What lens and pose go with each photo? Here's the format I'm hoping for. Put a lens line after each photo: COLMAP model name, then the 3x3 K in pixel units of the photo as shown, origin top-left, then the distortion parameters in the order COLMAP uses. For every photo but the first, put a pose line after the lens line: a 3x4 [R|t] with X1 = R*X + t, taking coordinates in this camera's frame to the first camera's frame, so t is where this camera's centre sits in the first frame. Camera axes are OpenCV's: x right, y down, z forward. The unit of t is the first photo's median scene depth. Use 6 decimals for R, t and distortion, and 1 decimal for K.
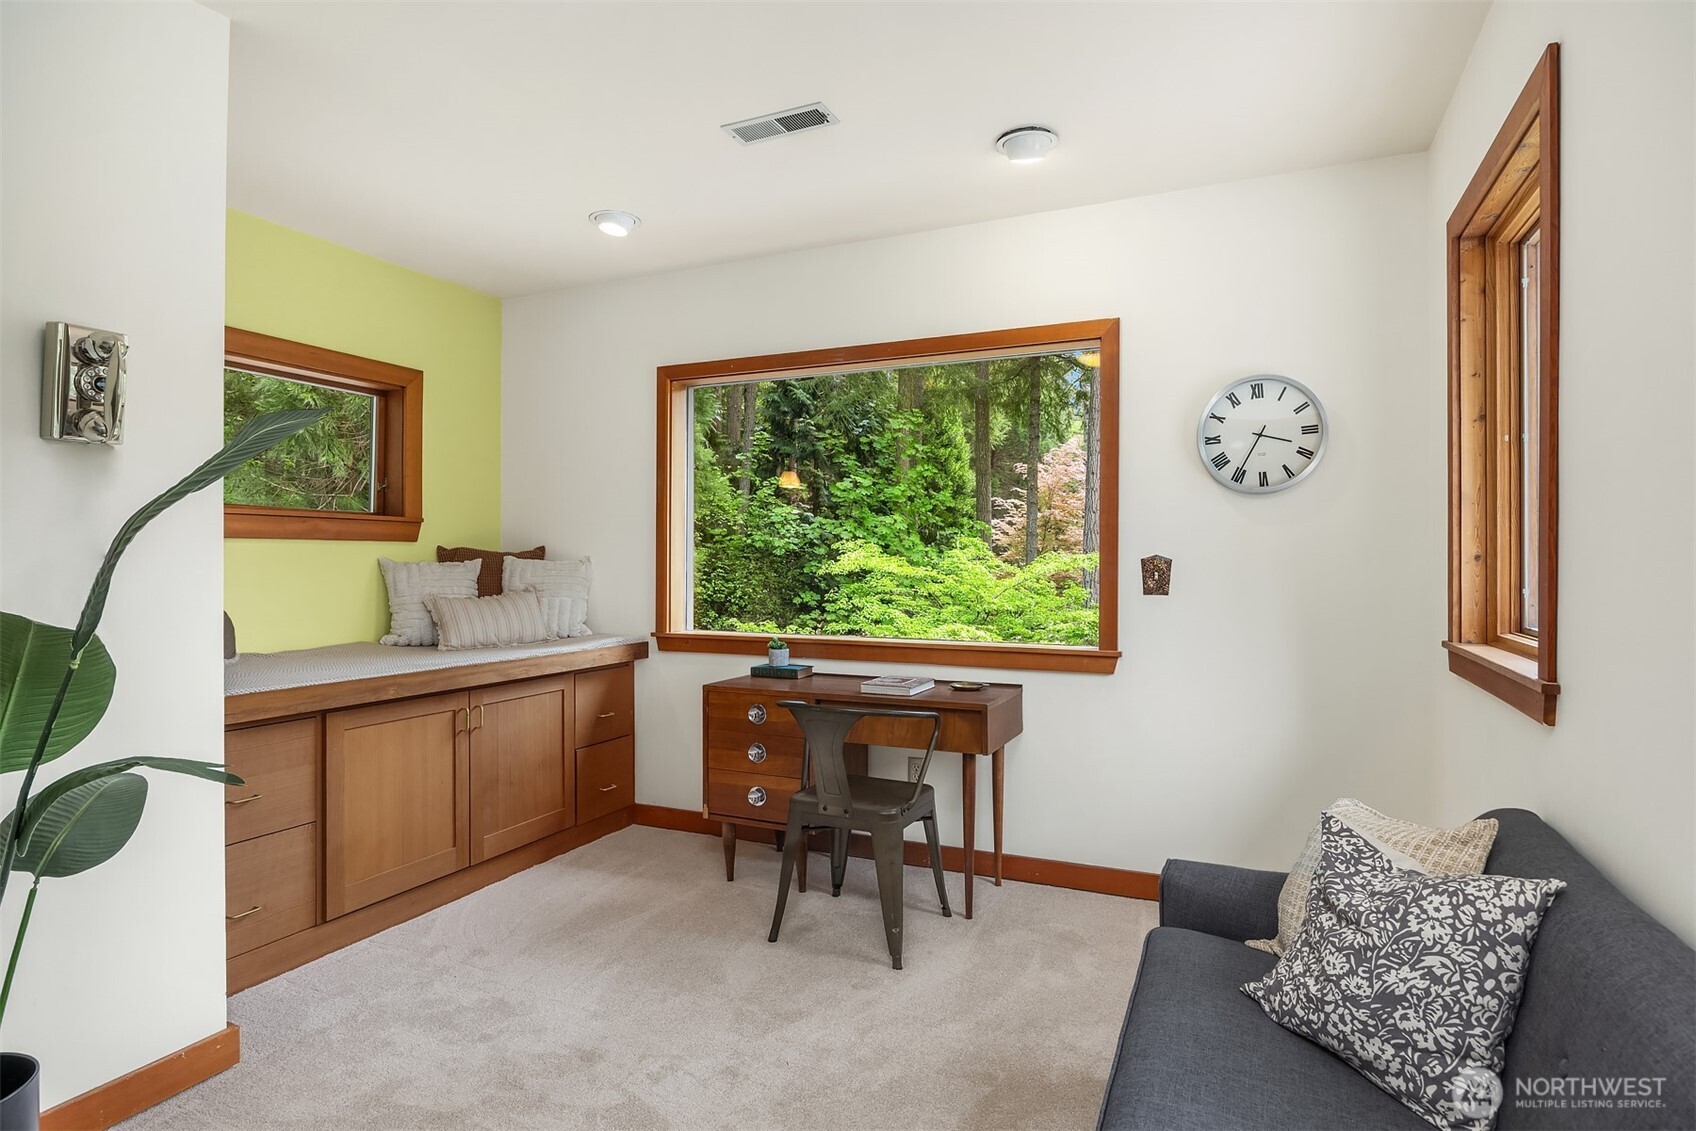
lens RADIAL K [[851.3, 0, 850.3], [0, 851.3, 563.5], [0, 0, 1]] dist [0.000154, 0.000078]
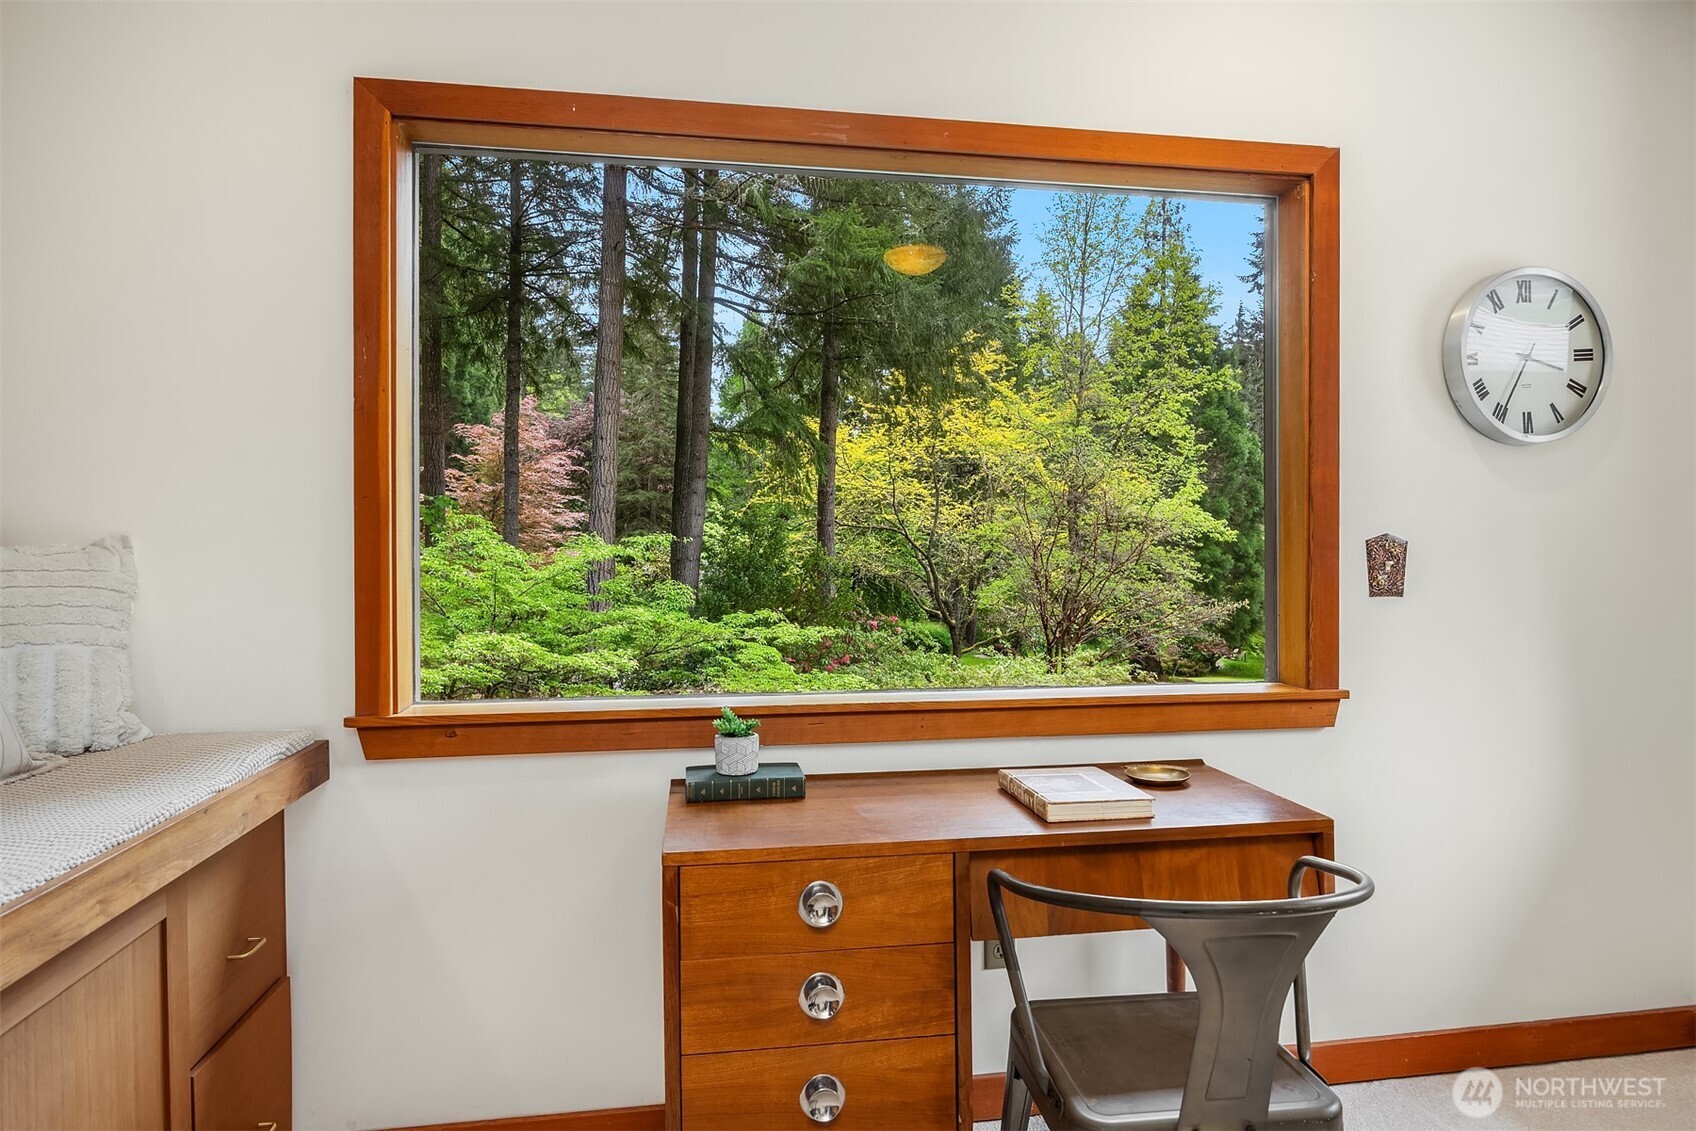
lens RADIAL K [[994.7, 0, 855.7], [0, 994.7, 558.9], [0, 0, 1]] dist [-0.001899, -0.001307]
pose [[0.835415, -0.008870, 0.549548, -0.375506], [0.003852, 0.999940, 0.010284, -0.000628], [-0.549606, -0.006475, 0.835399, 0.592541]]
